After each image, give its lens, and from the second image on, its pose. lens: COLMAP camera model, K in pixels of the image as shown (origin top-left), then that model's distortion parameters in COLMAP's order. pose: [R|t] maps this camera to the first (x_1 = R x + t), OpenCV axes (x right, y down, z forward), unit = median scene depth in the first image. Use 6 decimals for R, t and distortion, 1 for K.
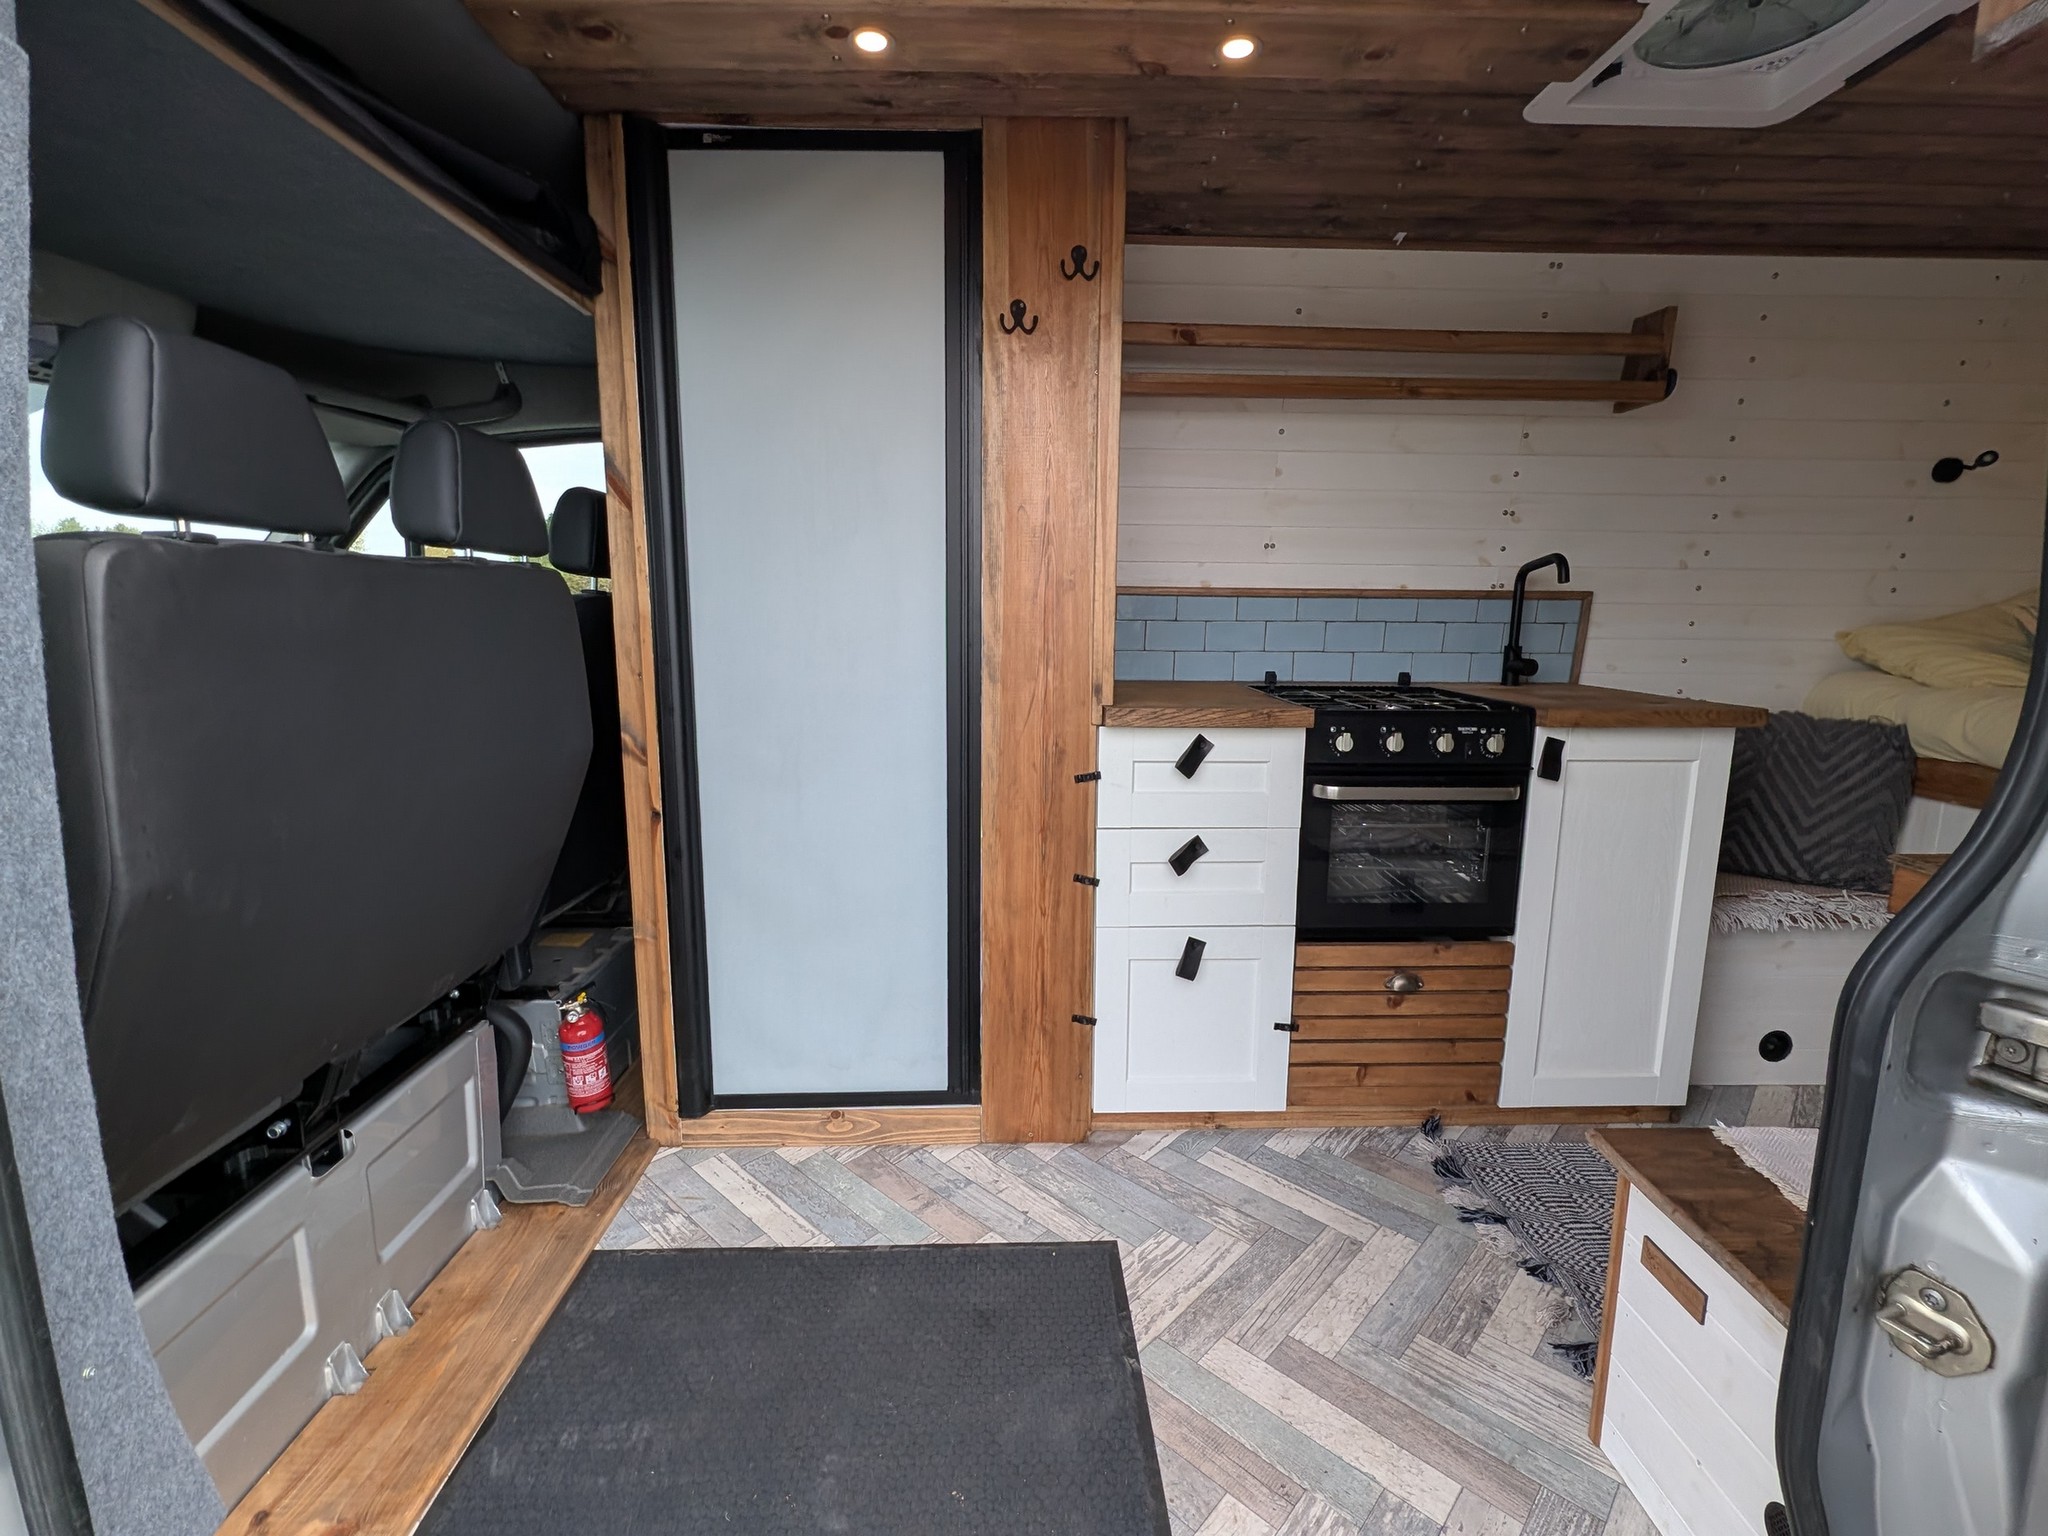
lens RADIAL K [[928.8, 0, 1032.6], [0, 928.8, 761.5], [0, 0, 1]] dist [0.001423, 0.000996]
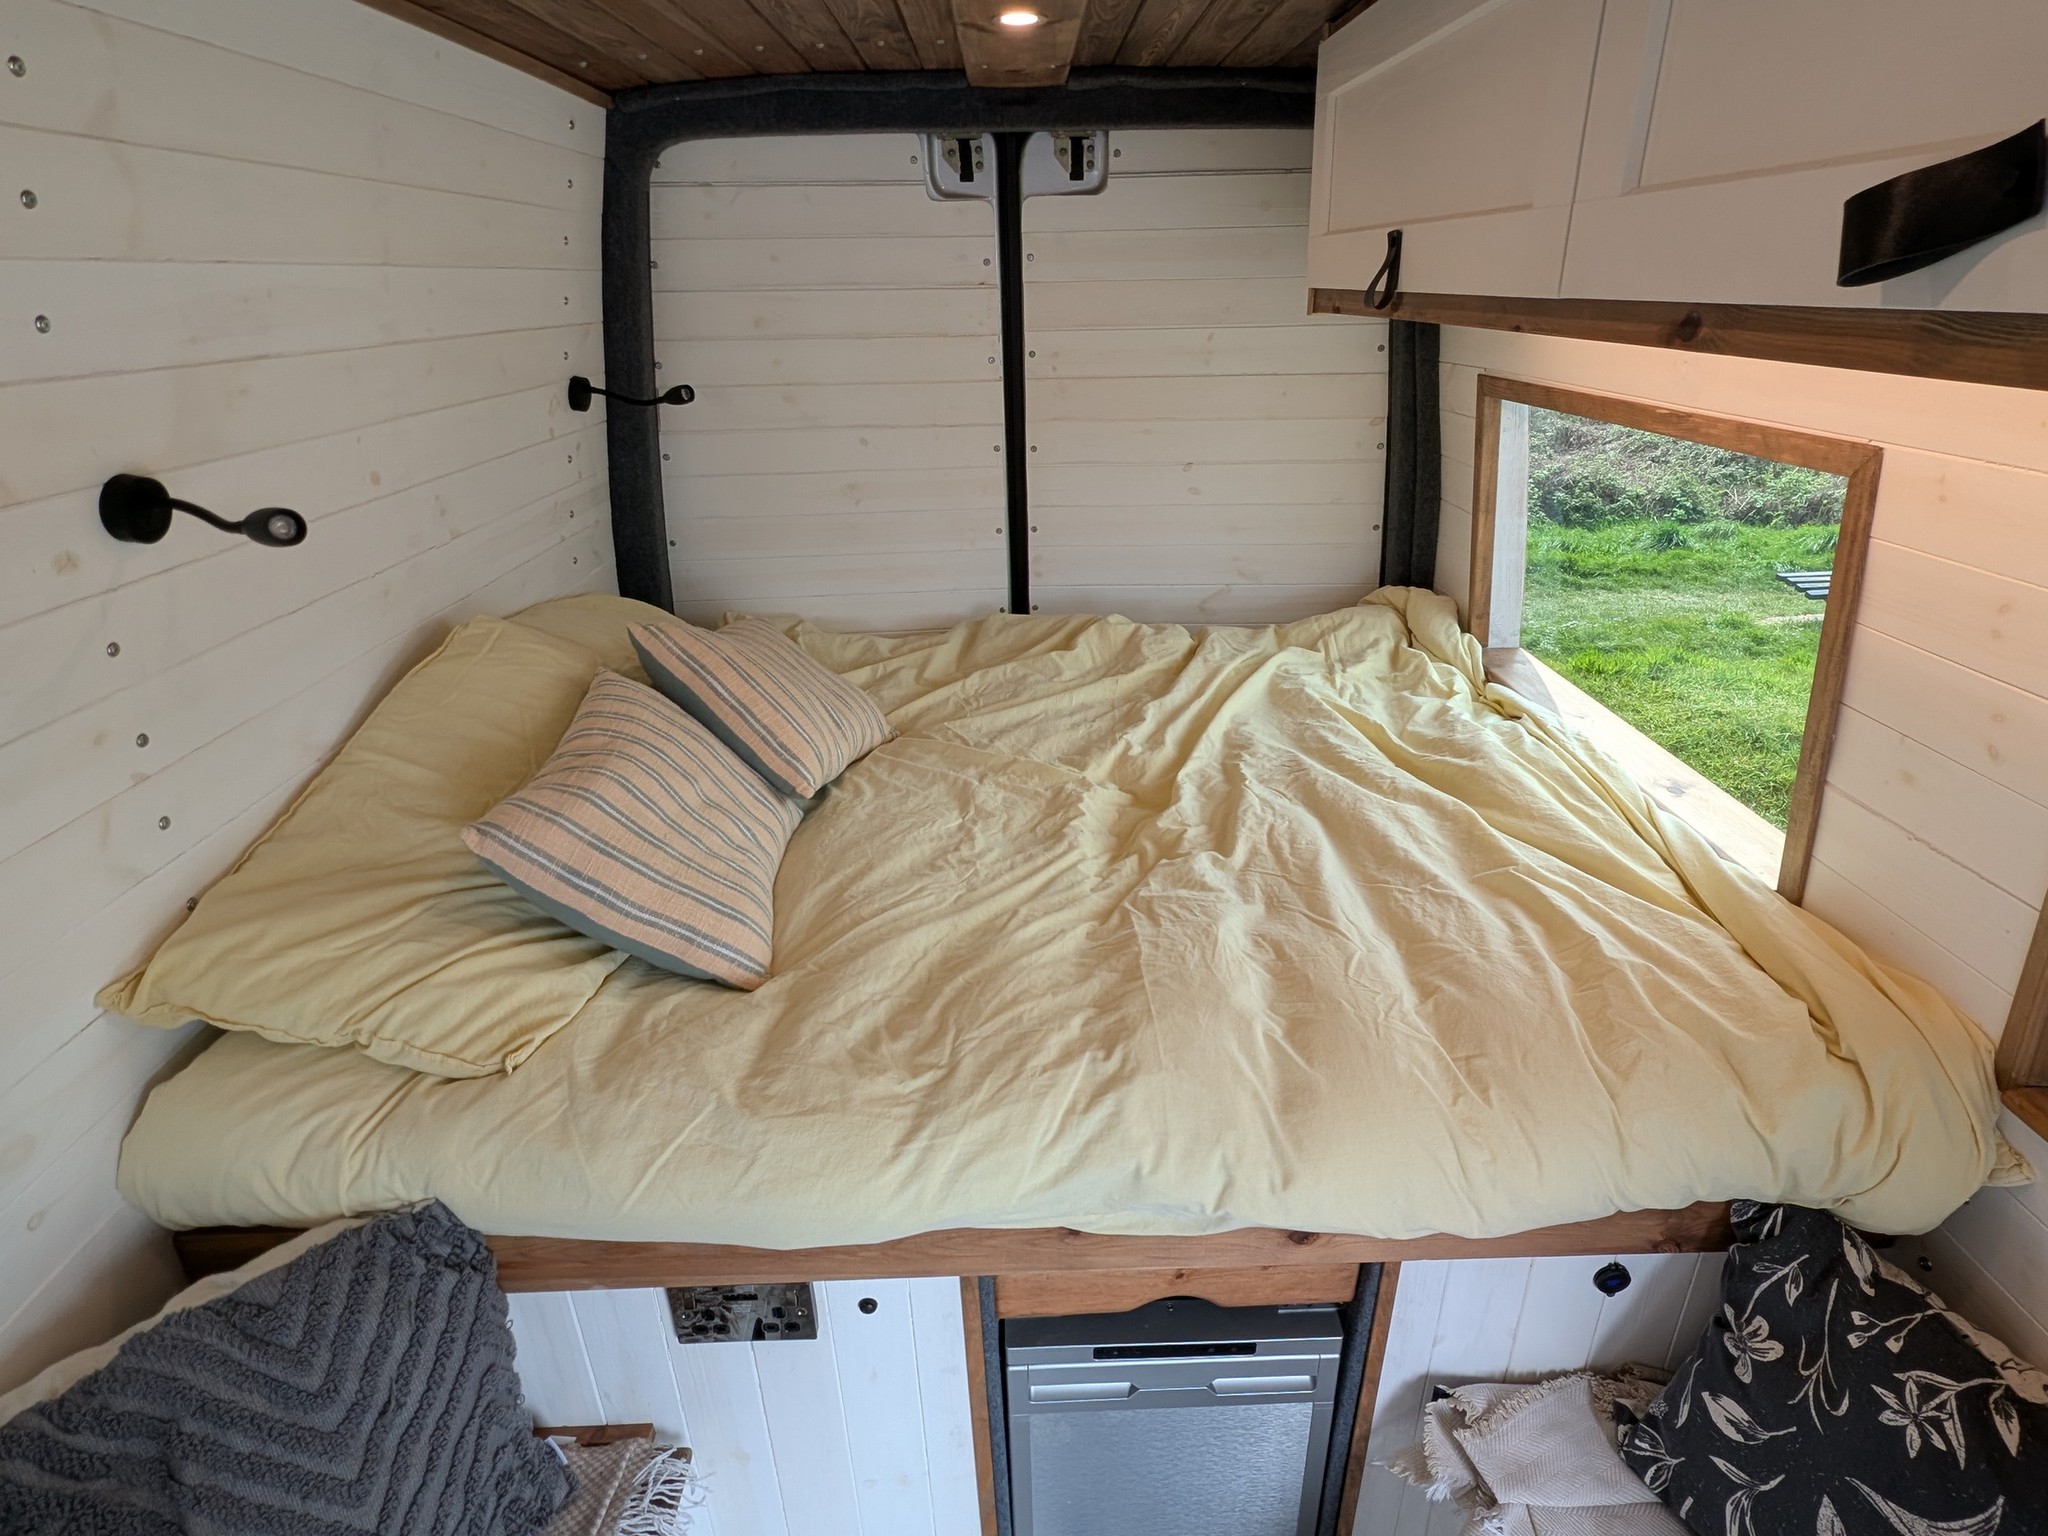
lens RADIAL K [[1072.0, 0, 1041.3], [0, 1072.0, 765.4], [0, 0, 1]] dist [0.001522, 0.002840]
pose [[0.003344, -0.421378, 0.906879, 0.695277], [0.183594, 0.891728, 0.413661, -0.406447], [-0.982996, 0.165114, 0.080344, 0.785656]]
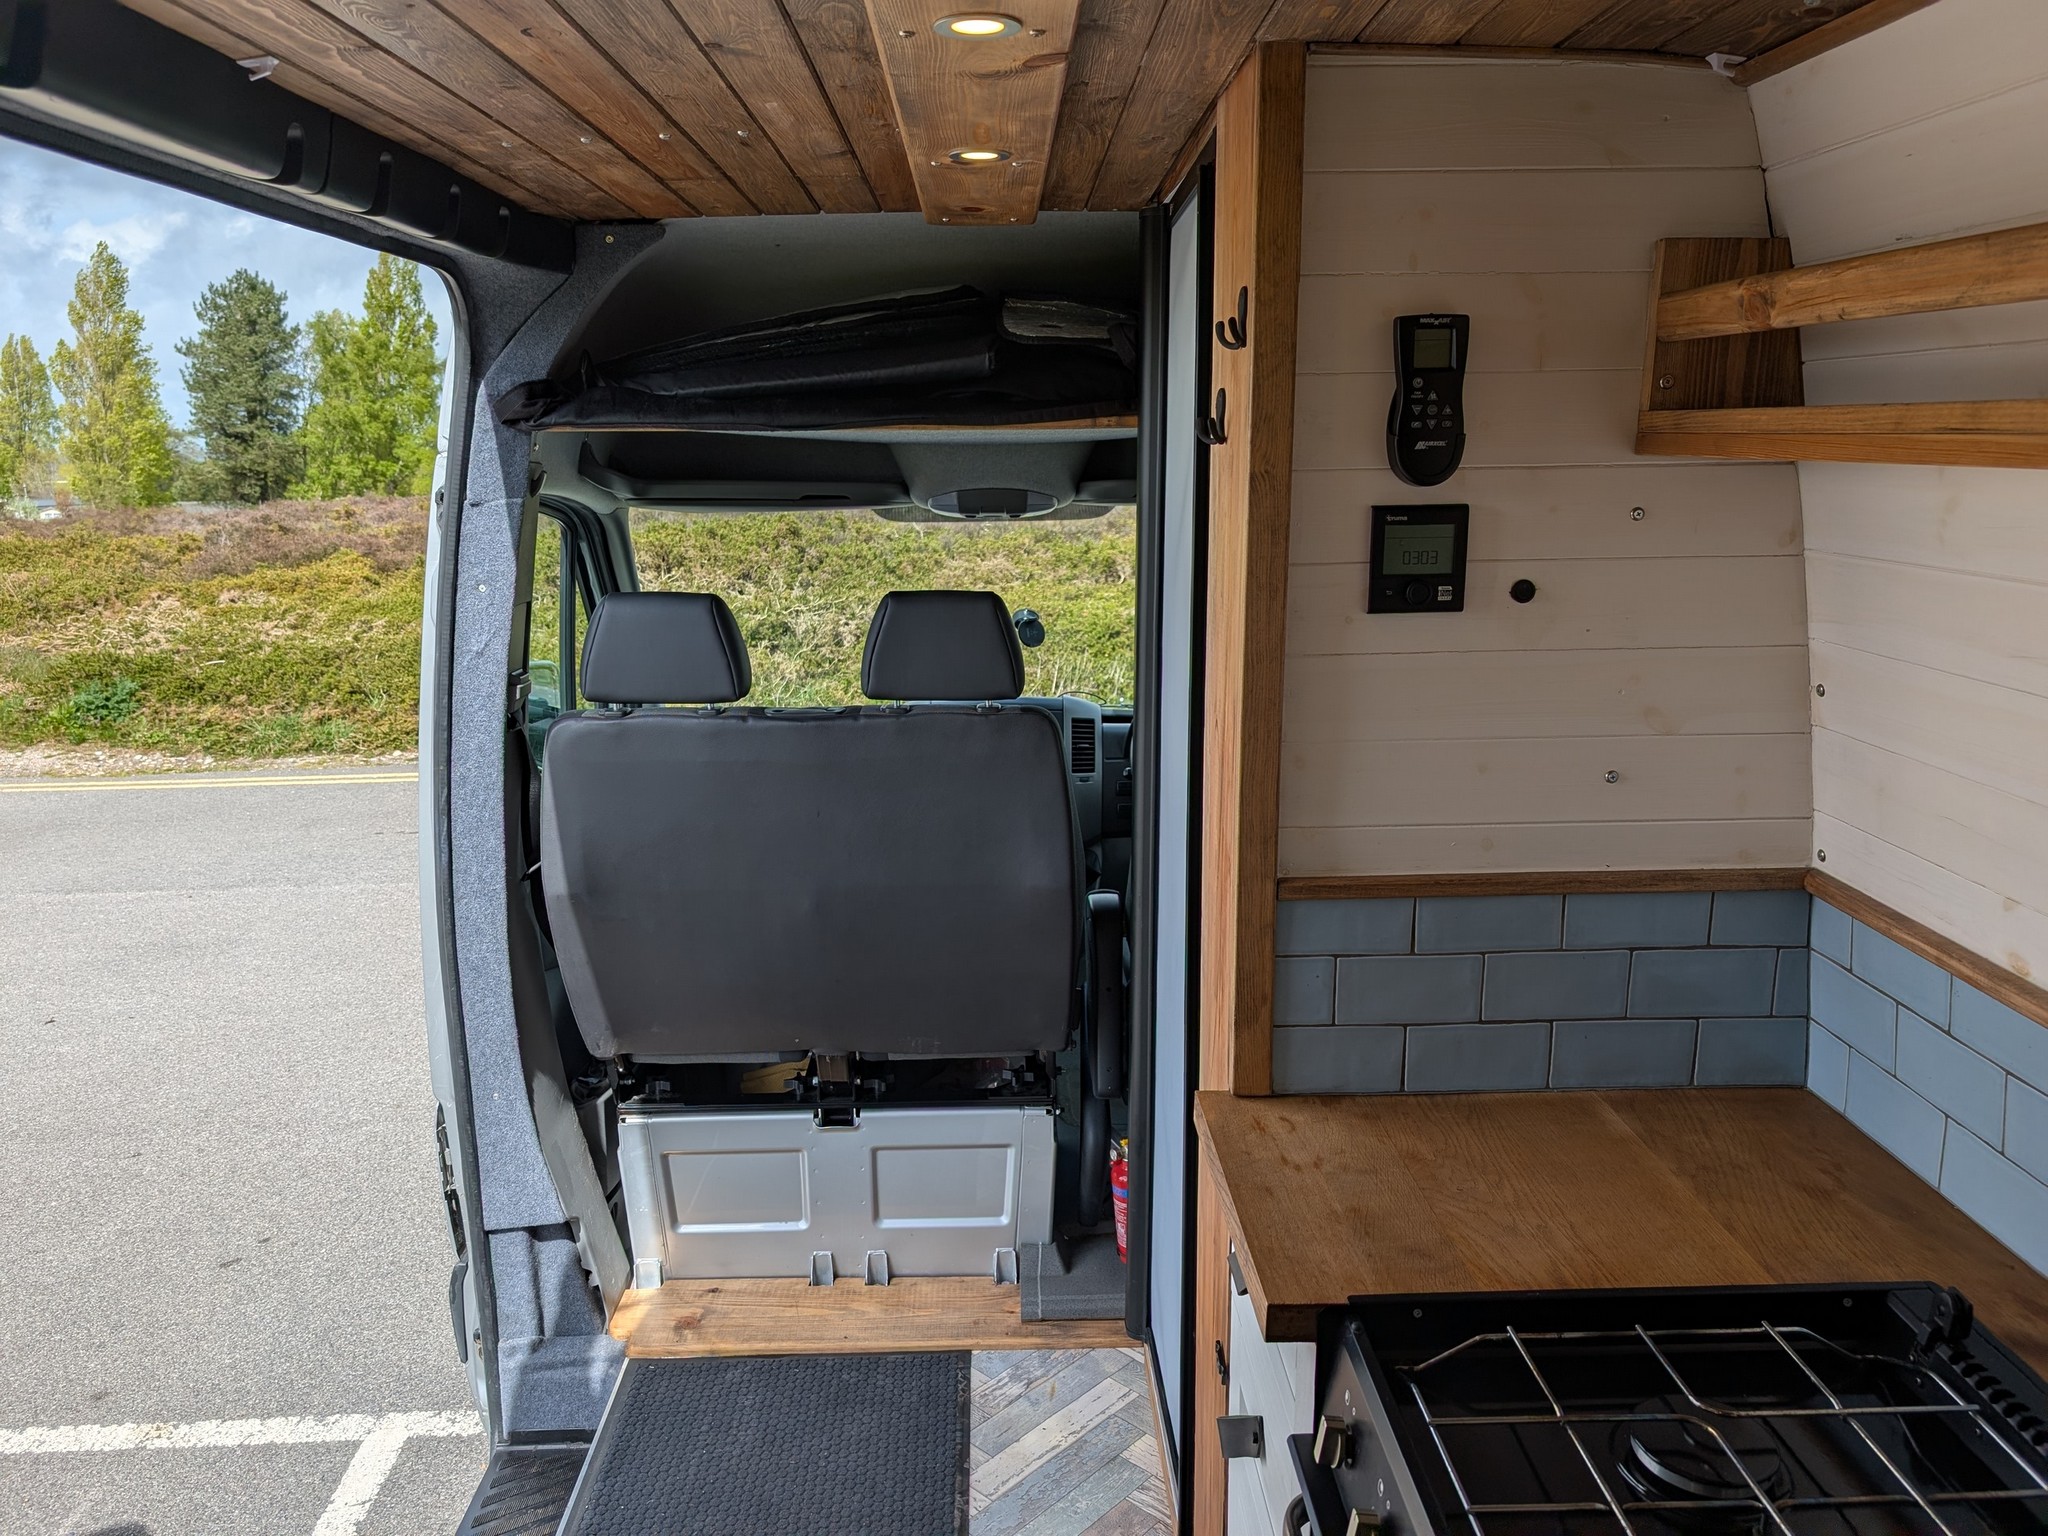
lens RADIAL K [[1454.6, 0, 1024.0], [0, 1454.6, 768.0], [0, 0, 1]] dist [0.001096, 0.000885]
pose [[0.002363, 0.214560, -0.976708, 0.837297], [-0.154934, 0.964995, 0.211612, -0.389142], [0.987922, 0.150826, 0.035523, 0.777250]]
